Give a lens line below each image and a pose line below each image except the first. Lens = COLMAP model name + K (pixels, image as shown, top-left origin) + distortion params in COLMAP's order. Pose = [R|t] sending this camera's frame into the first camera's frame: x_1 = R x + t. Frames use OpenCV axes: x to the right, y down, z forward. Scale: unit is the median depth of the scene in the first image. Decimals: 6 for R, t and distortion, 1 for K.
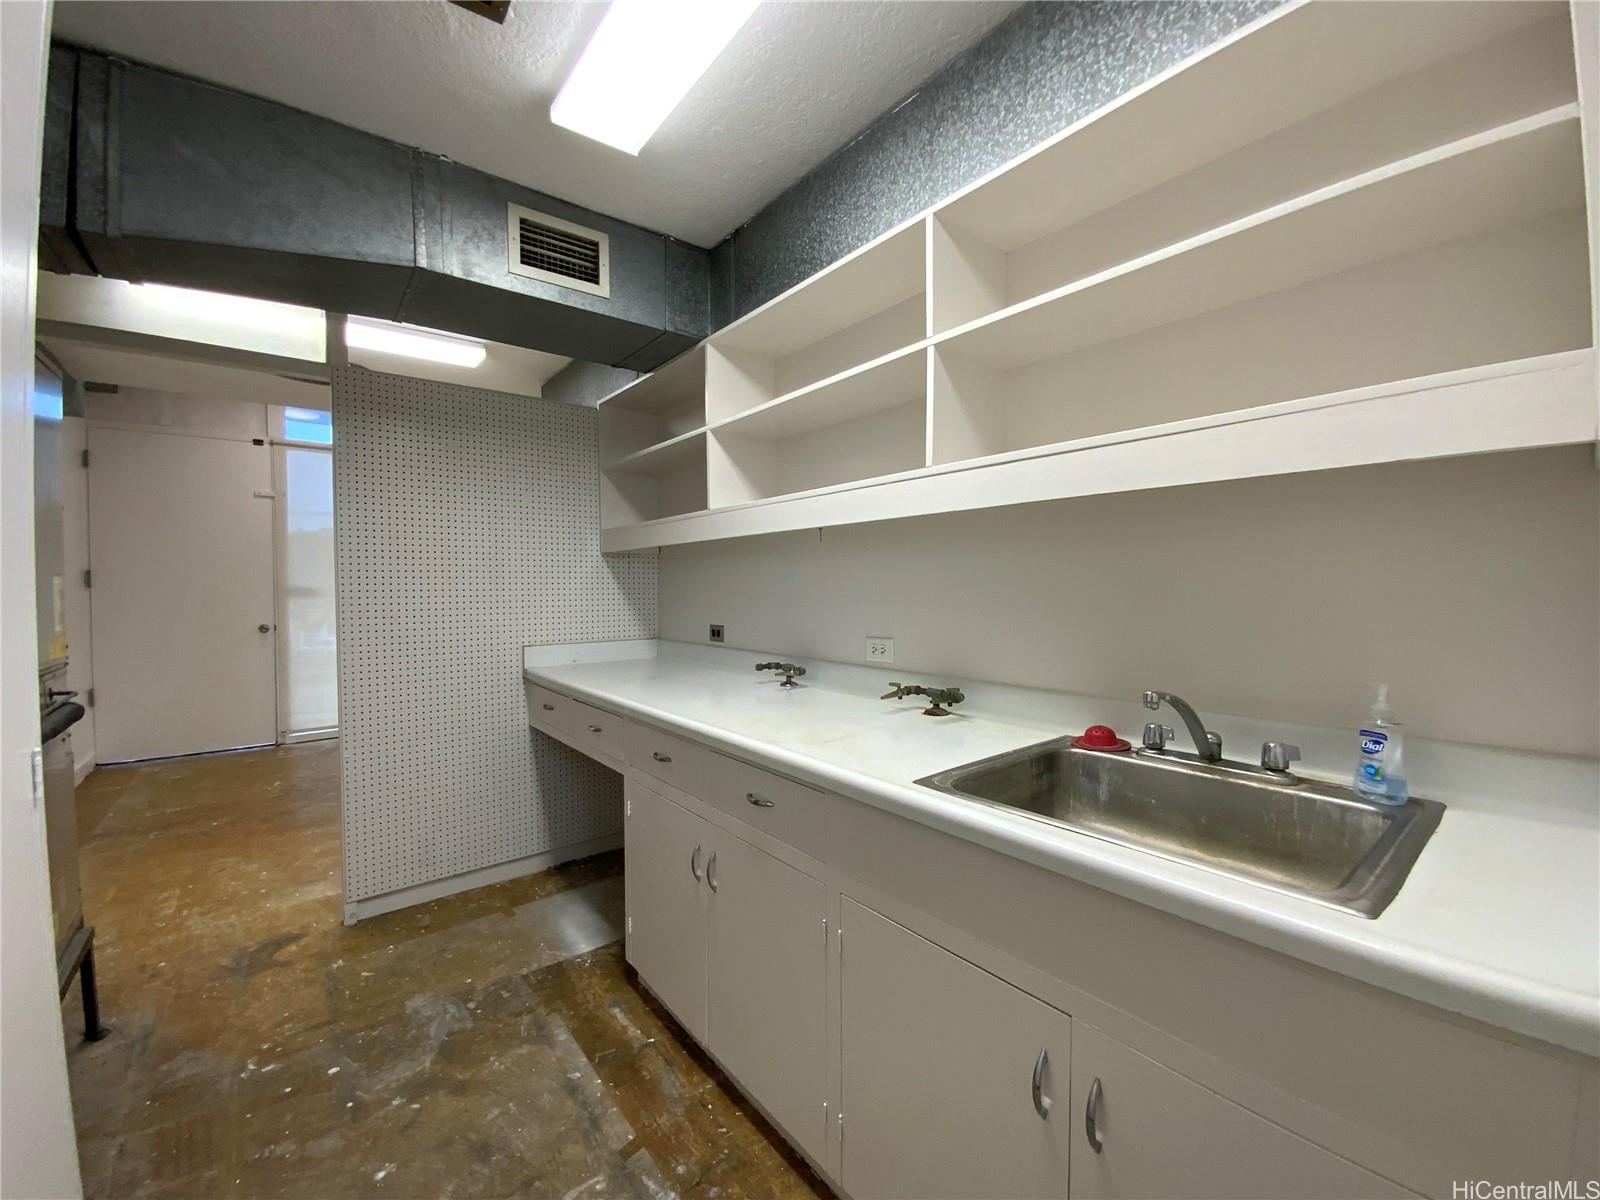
lens RADIAL K [[647.3, 0, 795.6], [0, 647.3, 599.7], [0, 0, 1]] dist [0.011243, -0.010939]
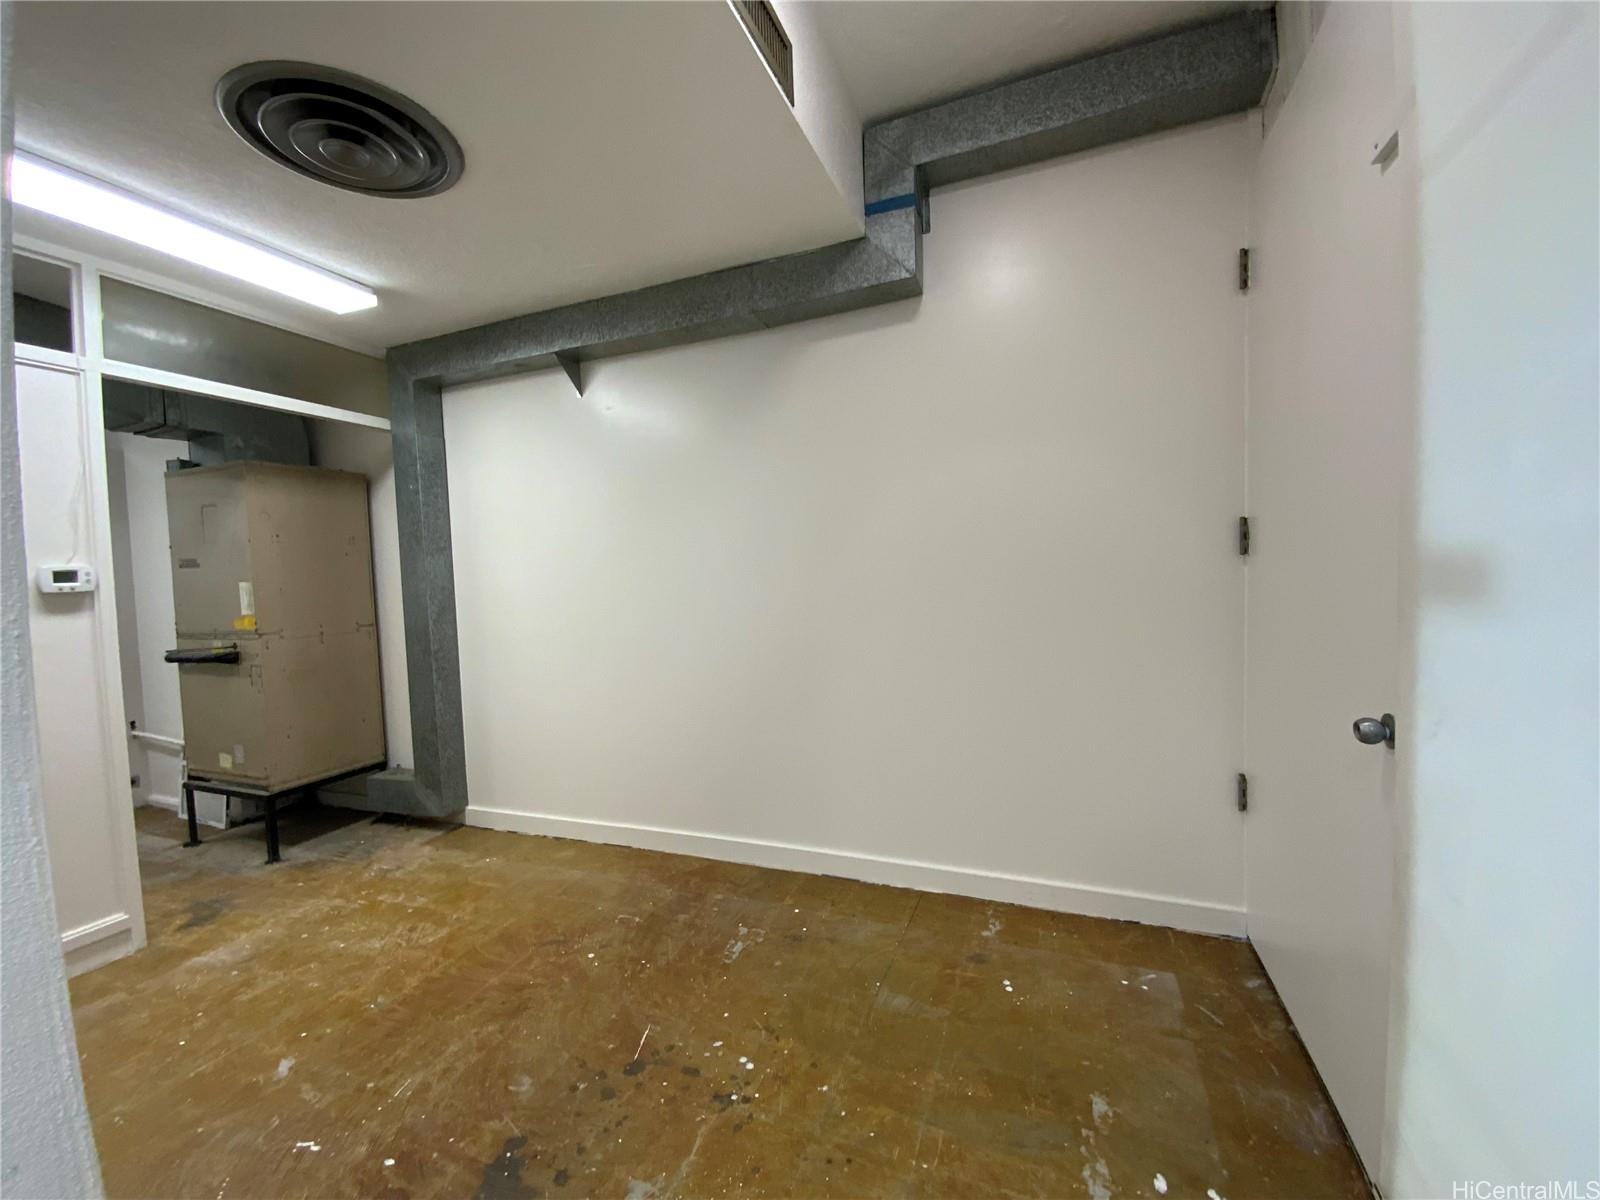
lens RADIAL K [[647.3, 0, 800.5], [0, 647.3, 601.0], [0, 0, 1]] dist [0.011243, -0.010939]
pose [[-0.862754, 0.056778, -0.502426, -1.230628], [0.024252, 0.997178, 0.071045, -0.056108], [0.505042, 0.049110, -0.861696, 2.580923]]
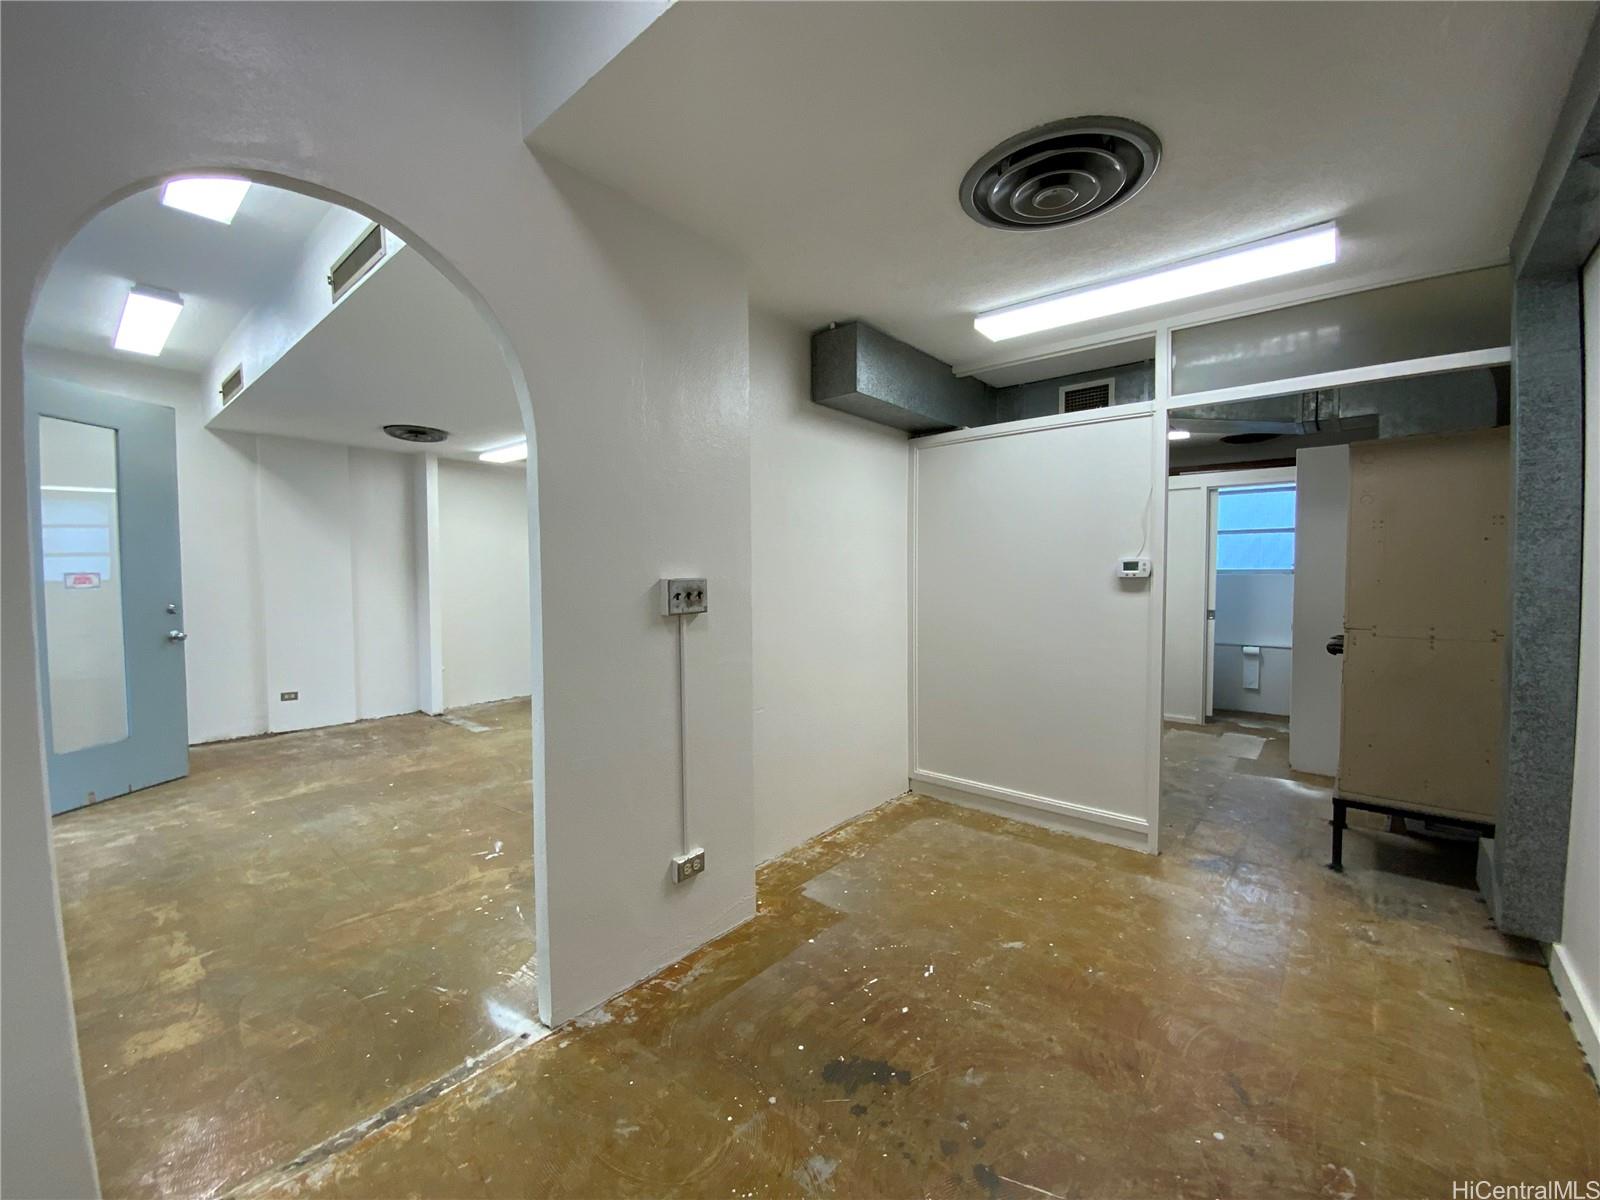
lens RADIAL K [[647.3, 0, 800.8], [0, 647.3, 602.7], [0, 0, 1]] dist [0.011243, -0.010939]
pose [[-0.191923, -0.038159, 0.980668, -1.985318], [0.028138, 0.998619, 0.044364, -0.054377], [-0.981006, 0.036108, -0.190585, 2.129668]]
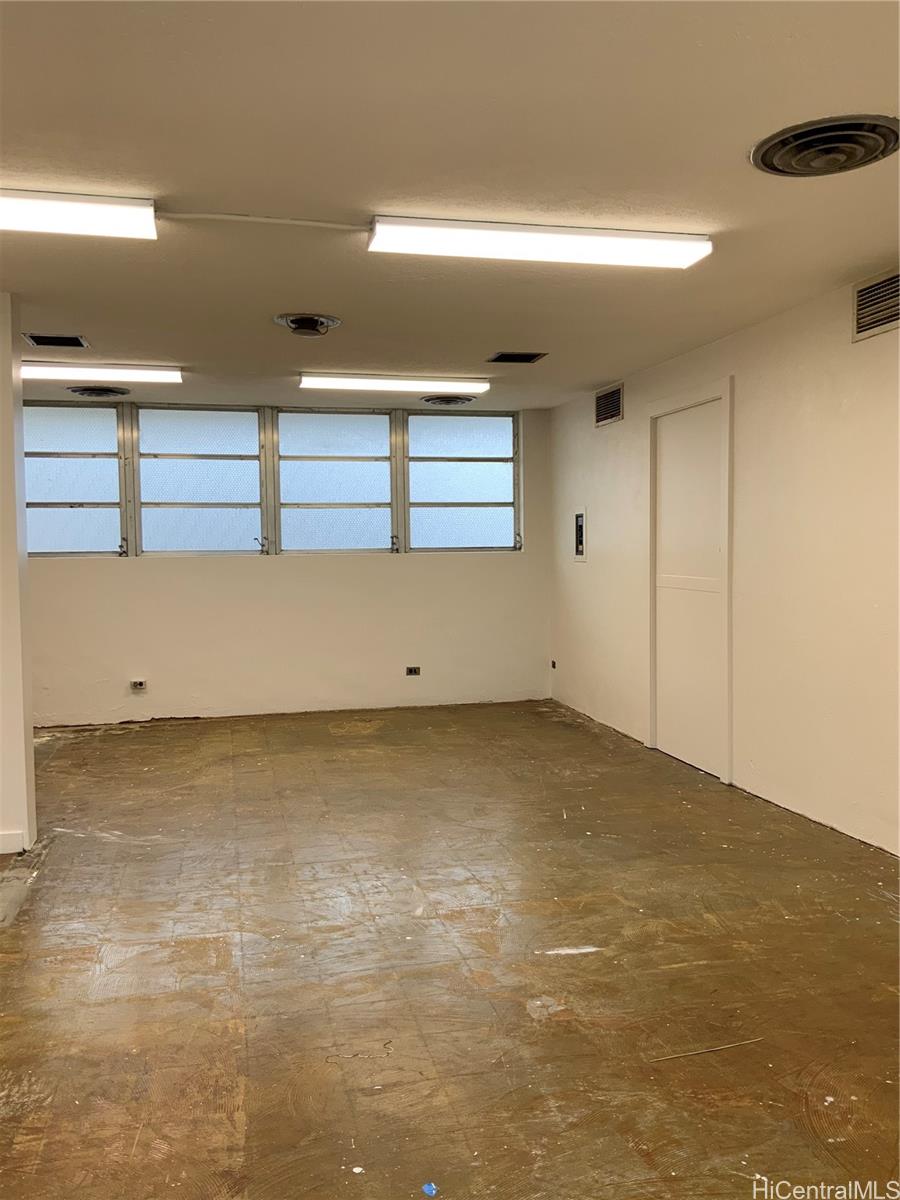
lens RADIAL K [[997.6, 0, 445.0], [0, 997.6, 609.9], [0, 0, 1]] dist [0.089168, -0.079654]
pose [[-0.897303, -0.011947, 0.441253, -1.614366], [0.028479, 0.995984, 0.084879, -0.067724], [-0.440495, 0.088729, -0.893360, 2.524626]]
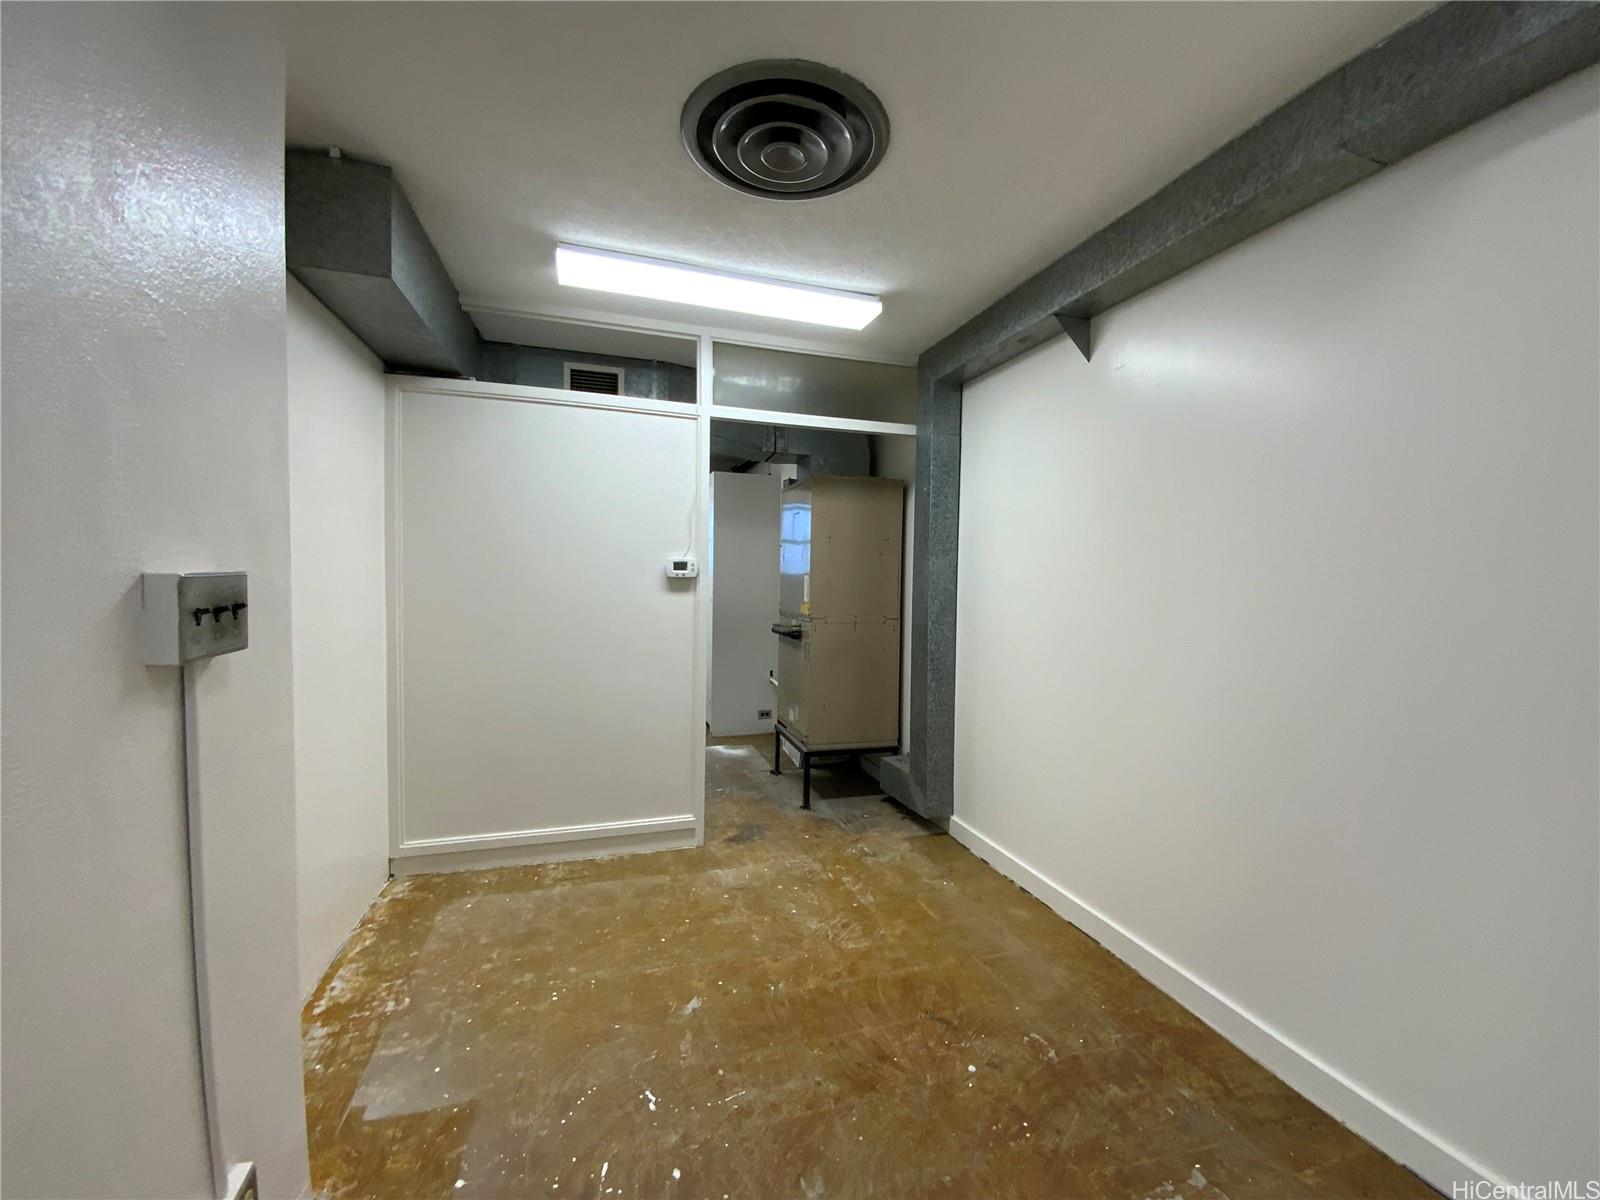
lens RADIAL K [[647.3, 0, 799.1], [0, 647.3, 600.4], [0, 0, 1]] dist [0.011243, -0.010939]
pose [[-0.931413, -0.026962, 0.362965, -1.497465], [-0.005177, 0.998133, 0.060860, -0.062274], [-0.363928, 0.054807, -0.929813, 2.362311]]
